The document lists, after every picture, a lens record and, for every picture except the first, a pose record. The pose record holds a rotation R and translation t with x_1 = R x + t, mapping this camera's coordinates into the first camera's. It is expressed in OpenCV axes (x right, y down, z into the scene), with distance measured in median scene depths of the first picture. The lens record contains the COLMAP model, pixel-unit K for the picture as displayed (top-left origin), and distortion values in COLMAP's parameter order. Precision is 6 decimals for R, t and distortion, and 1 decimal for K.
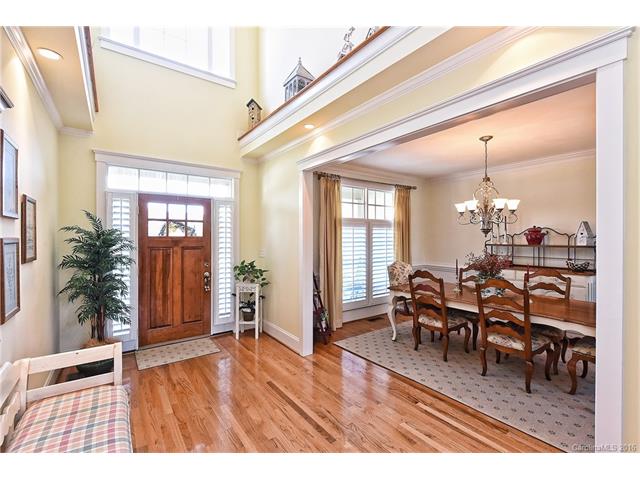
lens RADIAL K [[282.8, 0, 317.6], [0, 282.8, 237.8], [0, 0, 1]] dist [-0.001690, -0.000151]
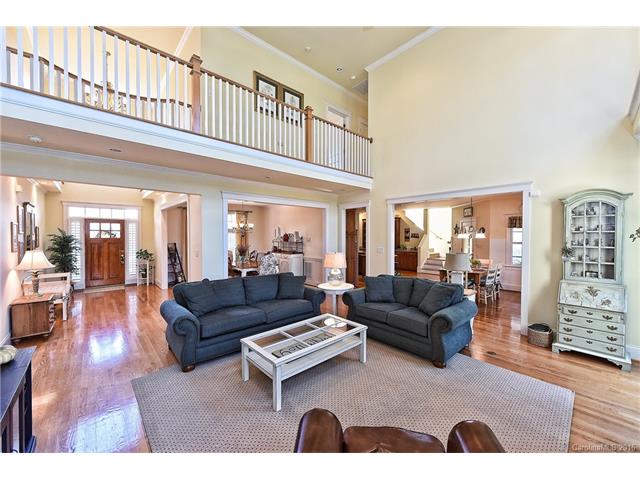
lens RADIAL K [[257.1, 0, 323.2], [0, 257.1, 239.4], [0, 0, 1]] dist [0.002780, 0.000288]
pose [[0.993251, 0.000897, 0.115982, 0.939307], [-0.002362, 0.999919, 0.012493, -0.023180], [-0.115962, -0.012683, 0.993173, -1.163787]]
